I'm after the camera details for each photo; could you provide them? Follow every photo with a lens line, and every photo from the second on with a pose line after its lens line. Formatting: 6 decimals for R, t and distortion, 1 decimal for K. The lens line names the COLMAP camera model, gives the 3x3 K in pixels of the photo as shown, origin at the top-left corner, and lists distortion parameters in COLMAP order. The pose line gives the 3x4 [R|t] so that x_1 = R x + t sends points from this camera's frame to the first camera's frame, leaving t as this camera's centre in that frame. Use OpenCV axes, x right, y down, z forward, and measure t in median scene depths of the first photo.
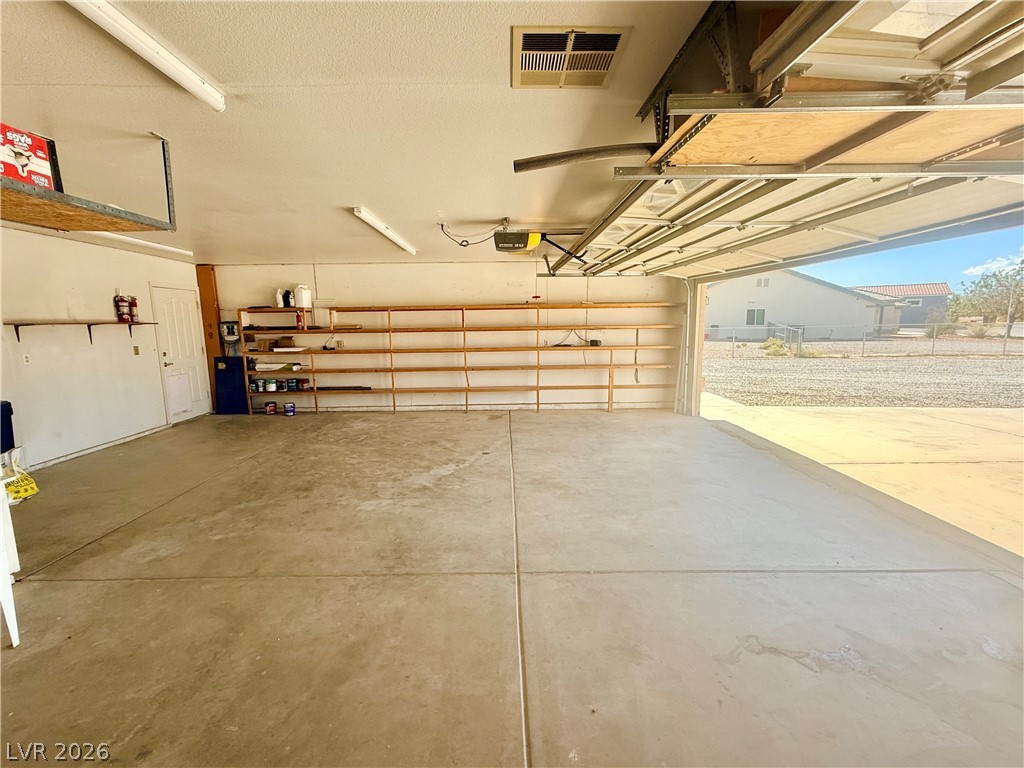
lens RADIAL K [[456.2, 0, 511.5], [0, 456.2, 384.4], [0, 0, 1]] dist [0.005504, 0.000475]
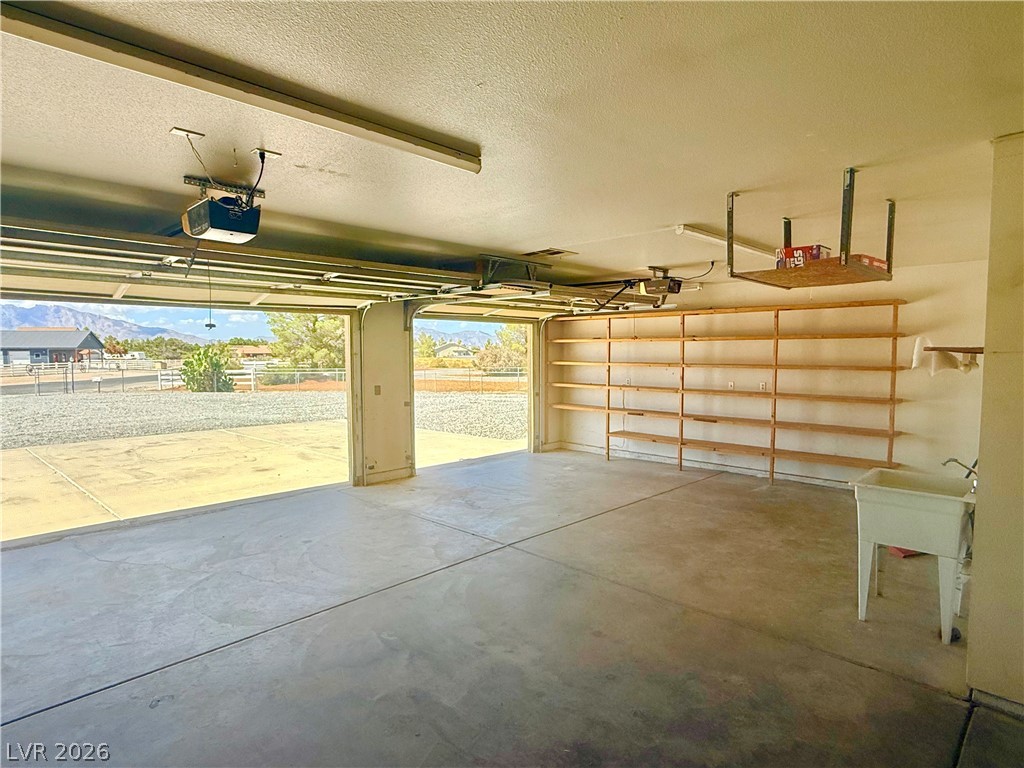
lens RADIAL K [[566.2, 0, 510.4], [0, 566.2, 384.1], [0, 0, 1]] dist [-0.005553, -0.000679]
pose [[-0.701107, -0.027703, 0.712518, -0.710601], [0.112090, 0.982540, 0.148497, -0.185545], [-0.704191, 0.183978, -0.685760, 1.240344]]
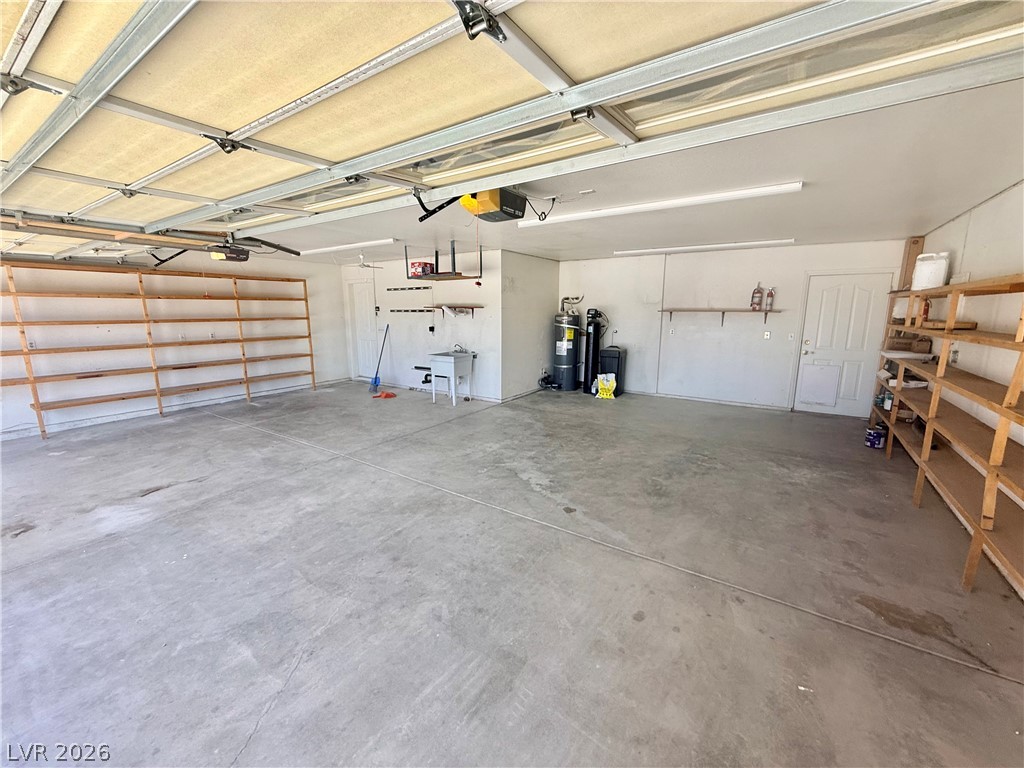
lens RADIAL K [[409.7, 0, 510.1], [0, 409.7, 384.4], [0, 0, 1]] dist [-0.001321, 0.000330]
pose [[-0.574291, 0.162572, -0.802347, 0.535882], [-0.106945, 0.956786, 0.270412, -0.219878], [0.811636, 0.241102, -0.532087, 1.401130]]
